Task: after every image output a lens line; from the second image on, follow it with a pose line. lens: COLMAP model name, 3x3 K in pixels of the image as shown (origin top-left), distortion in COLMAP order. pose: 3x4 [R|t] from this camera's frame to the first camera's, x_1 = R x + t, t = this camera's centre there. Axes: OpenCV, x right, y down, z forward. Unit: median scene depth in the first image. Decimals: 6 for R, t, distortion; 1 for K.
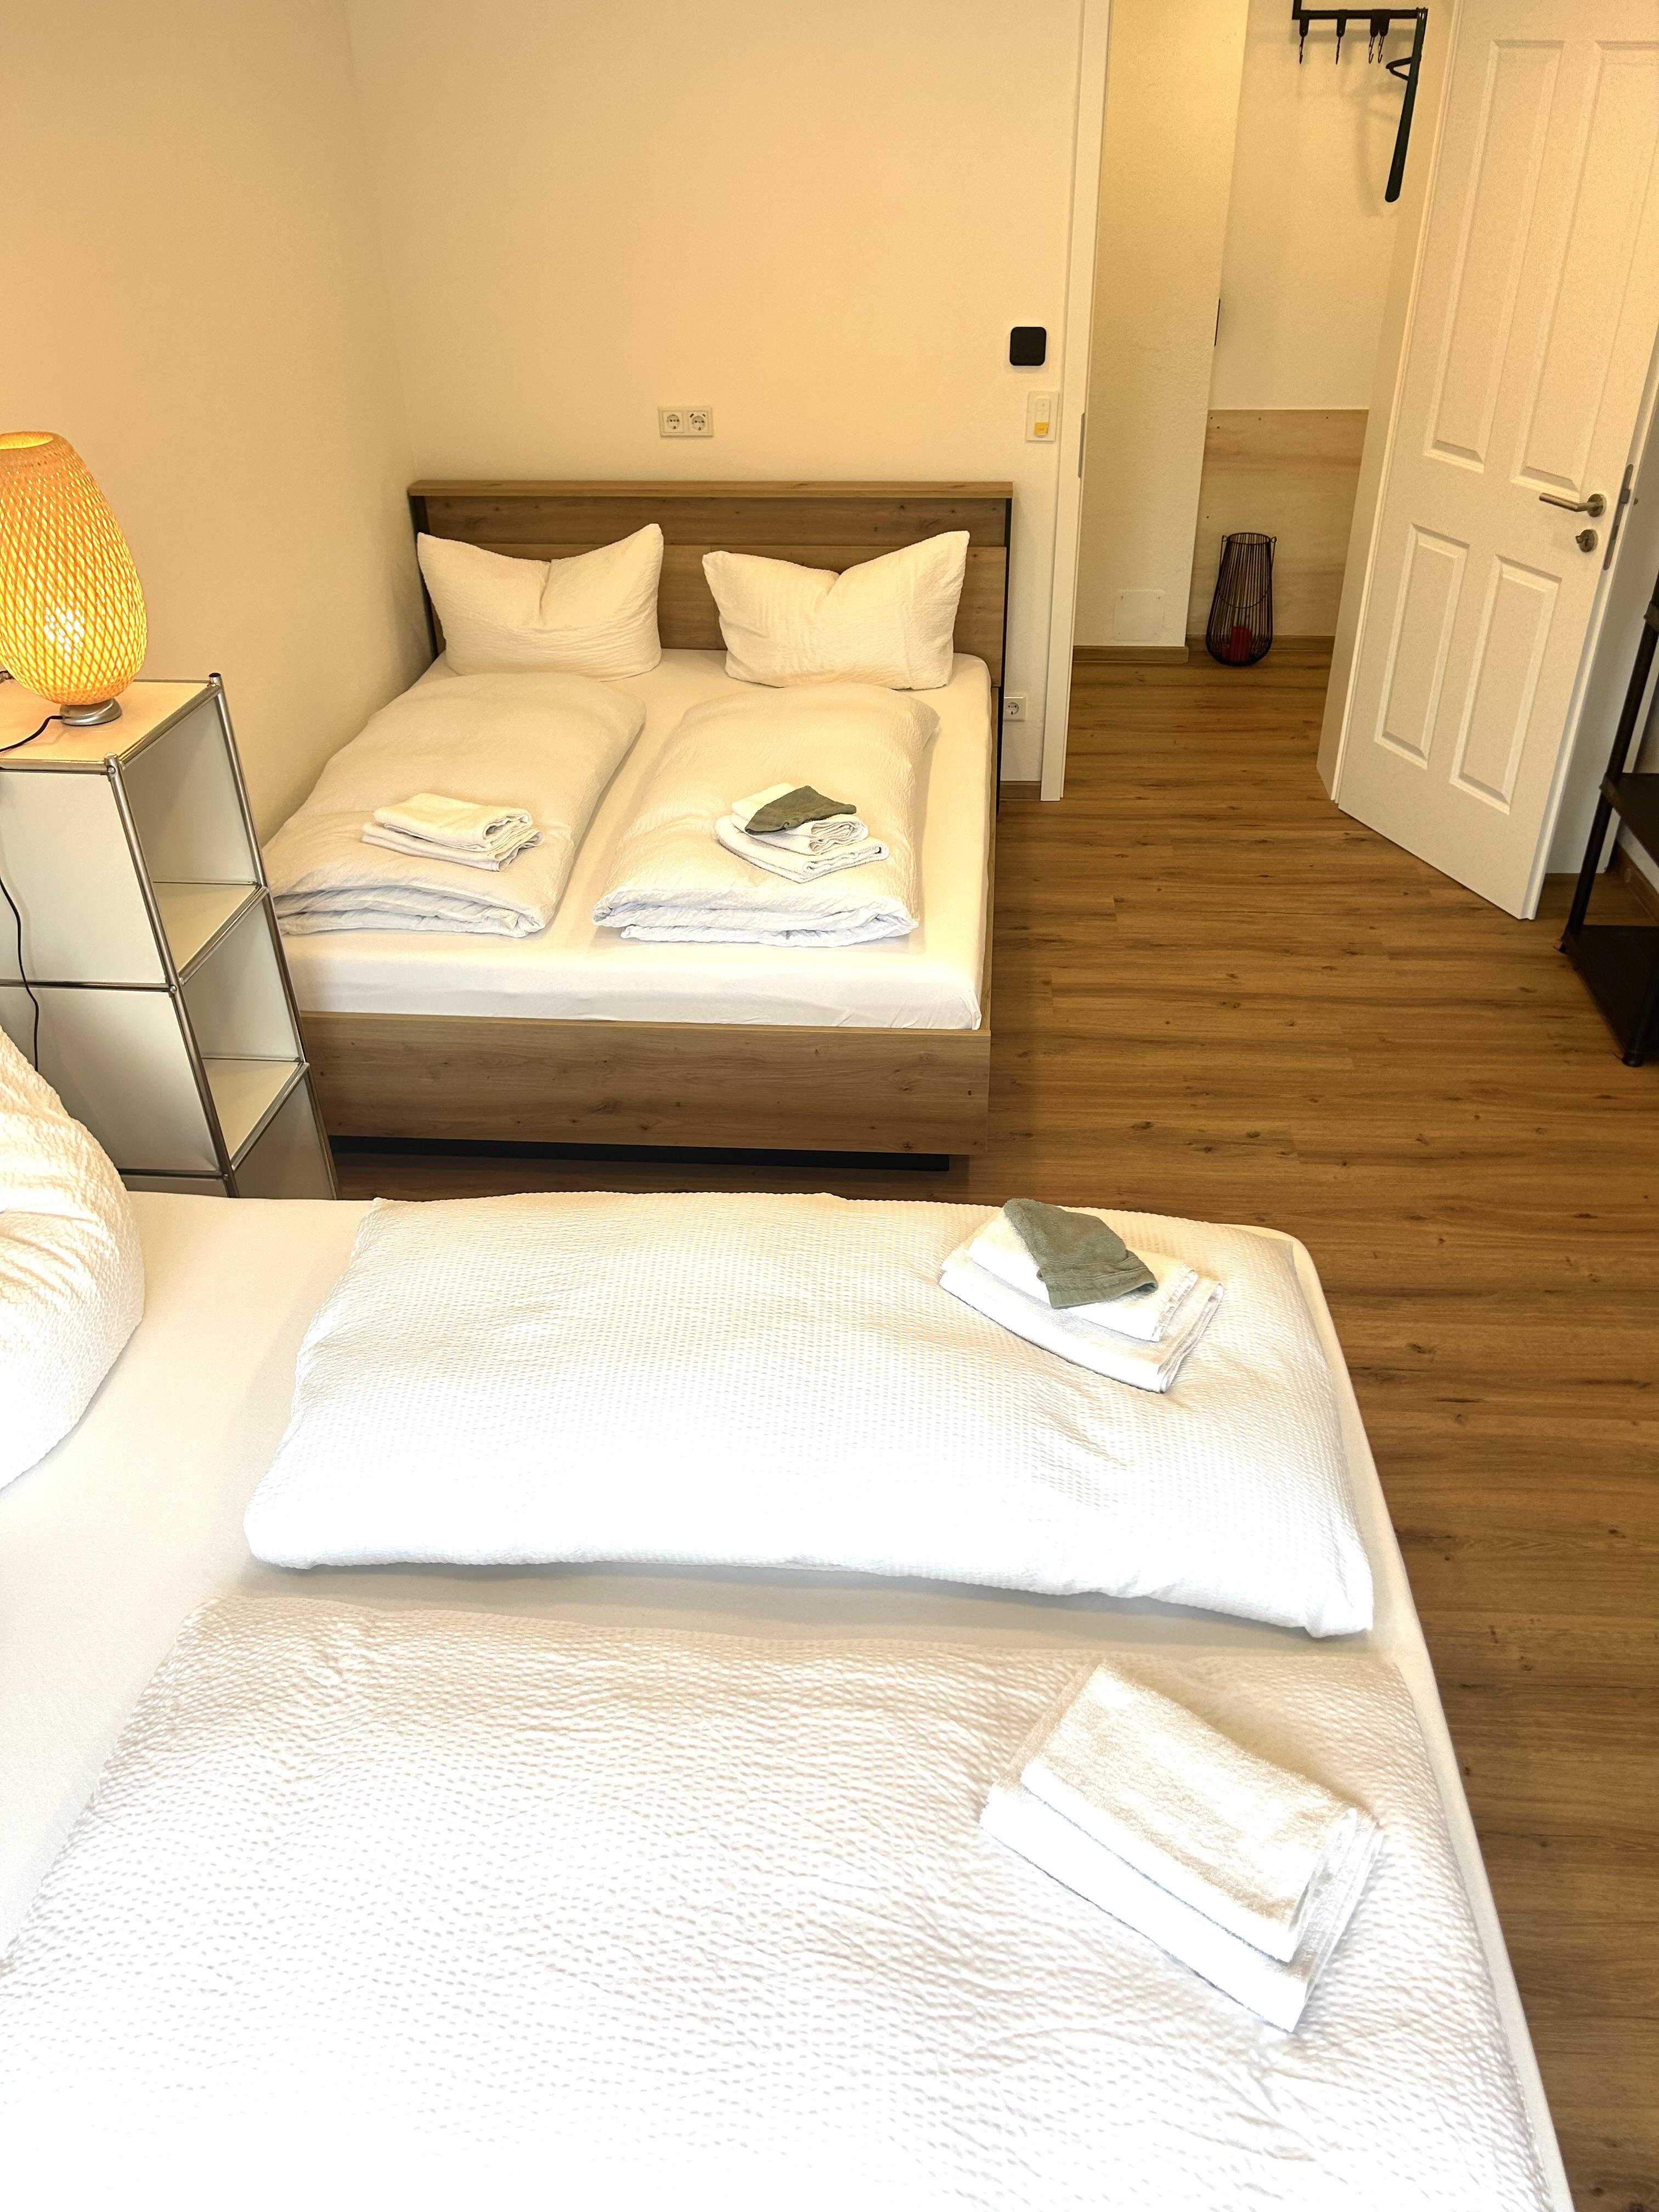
lens RADIAL K [[1669.2, 0, 829.5], [0, 1669.2, 1106.0], [0, 0, 1]] dist [0.064364, -0.084263]
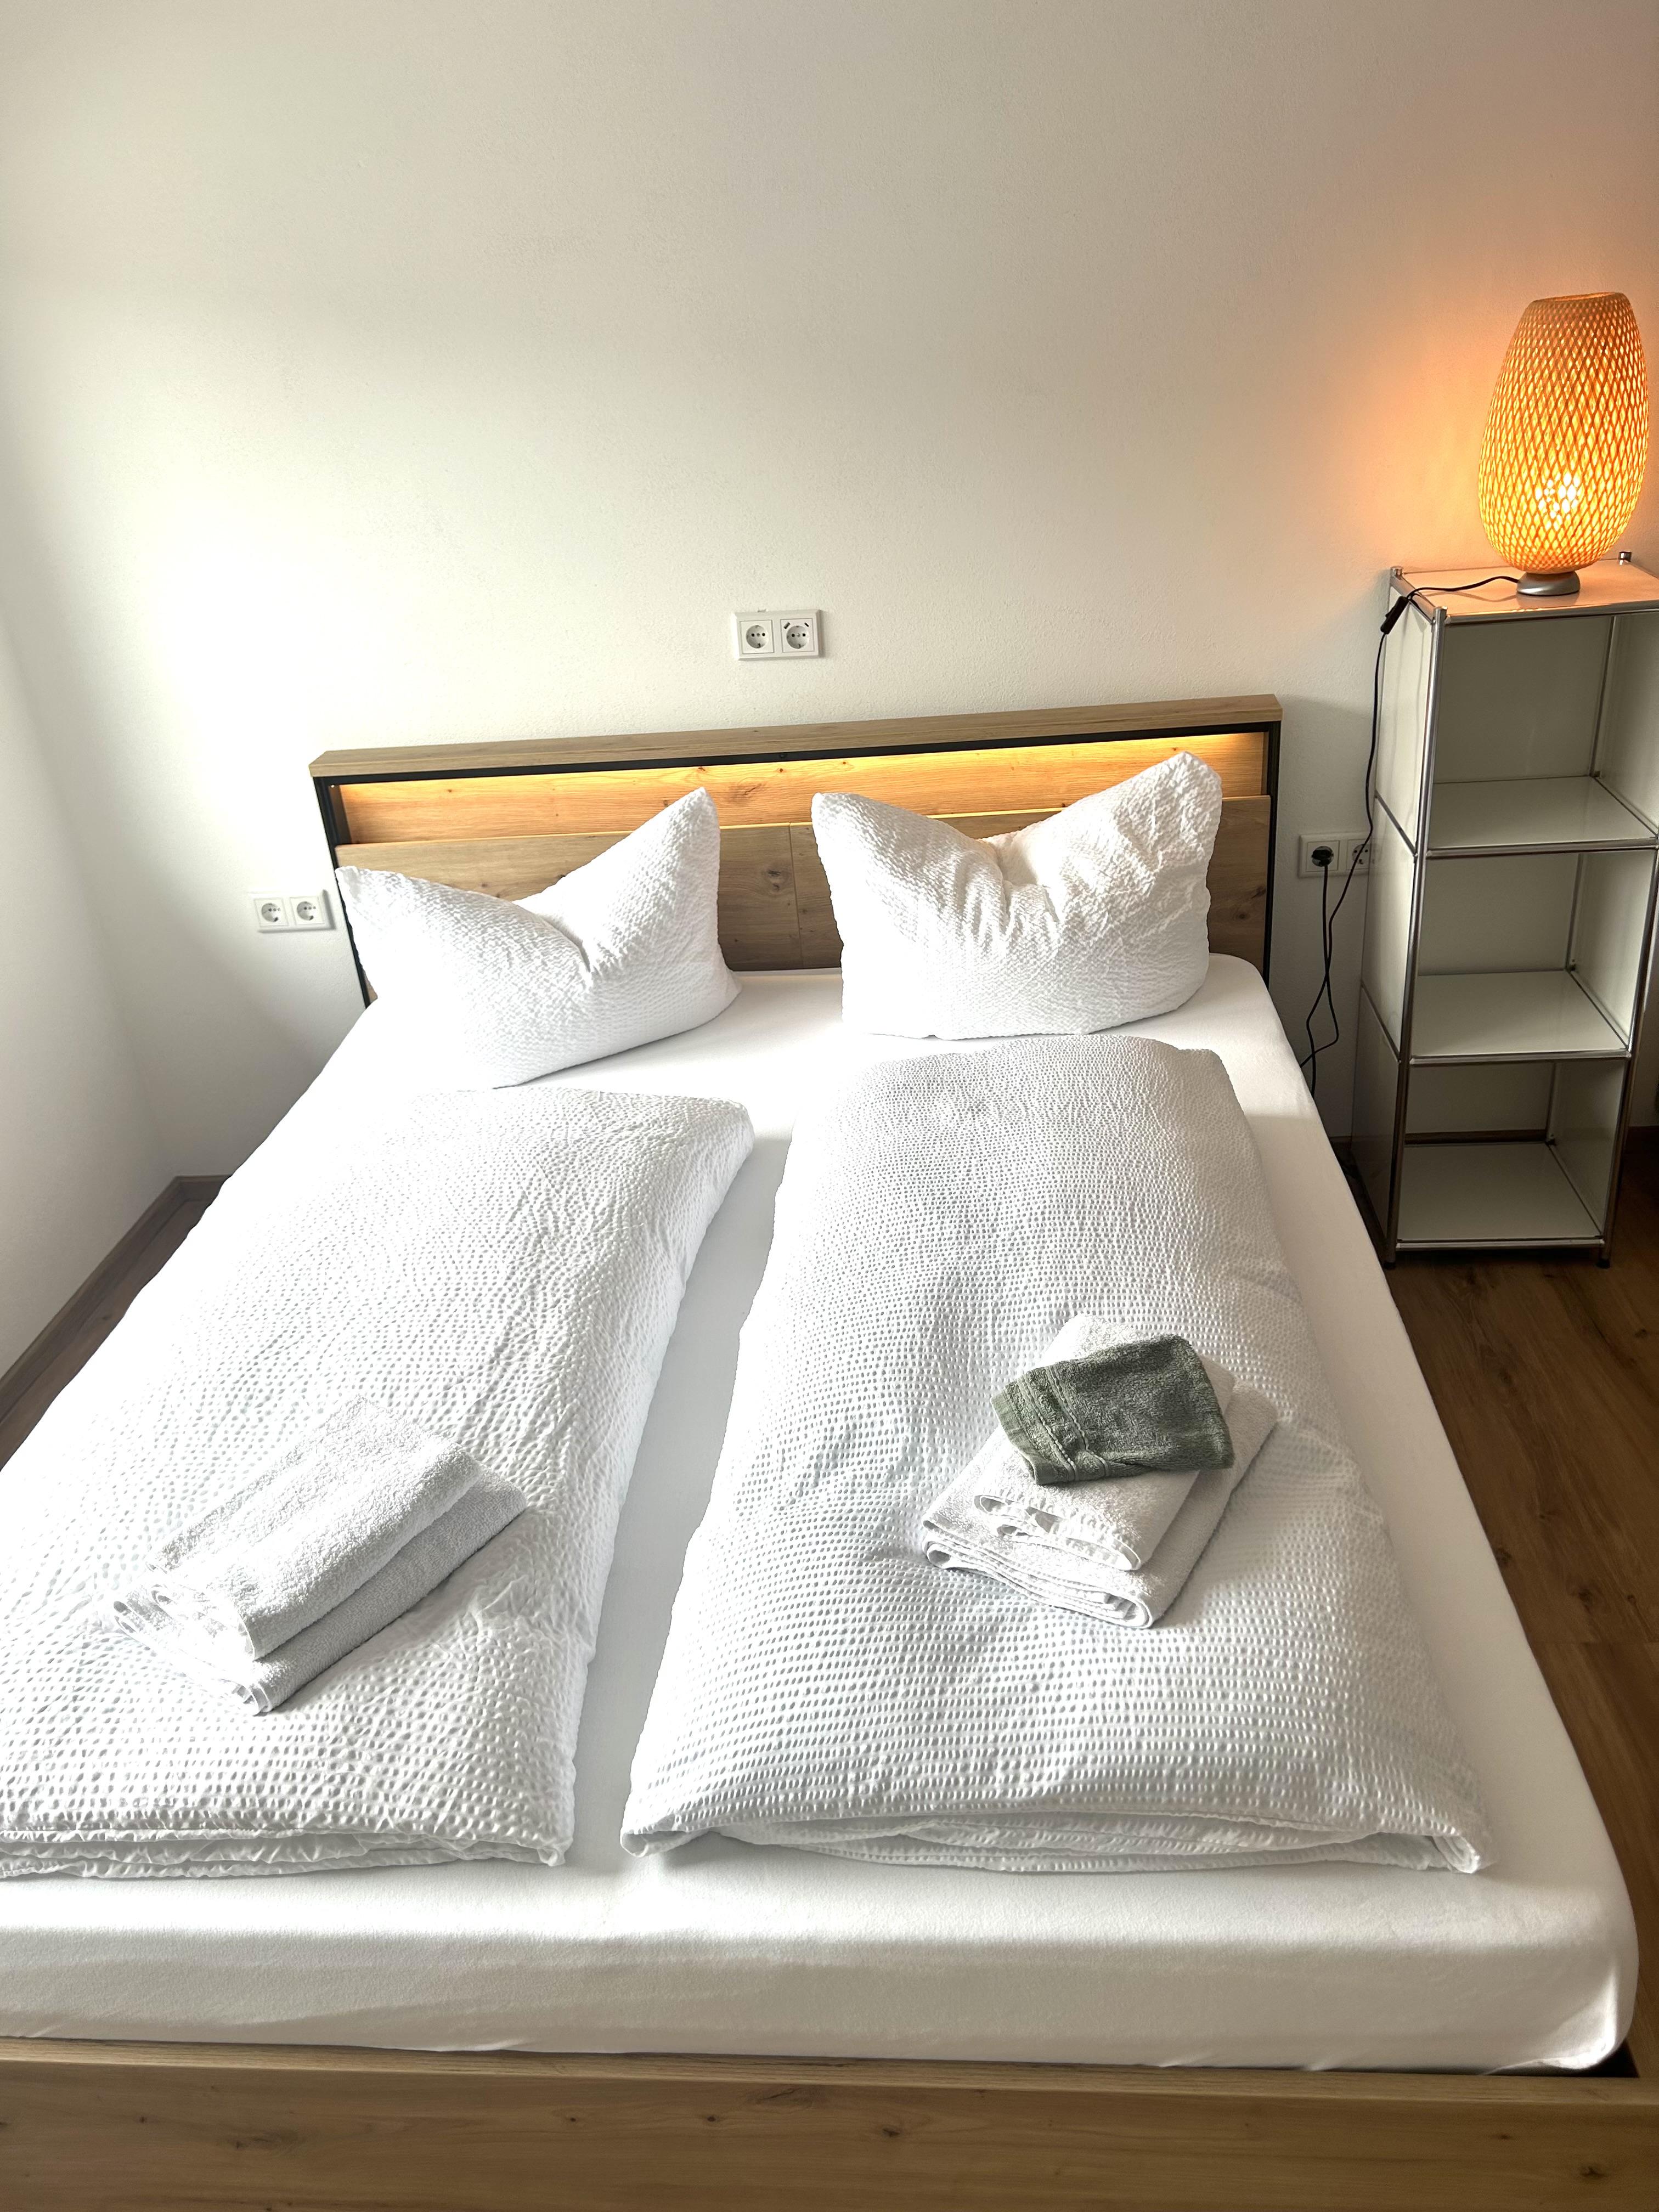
lens RADIAL K [[1669.2, 0, 829.5], [0, 1669.2, 1106.0], [0, 0, 1]] dist [0.064364, -0.084263]
pose [[-0.005014, 0.458338, -0.888764, 0.749248], [-0.463485, 0.786480, 0.408204, -0.261669], [0.886091, 0.413975, 0.208489, 0.715612]]
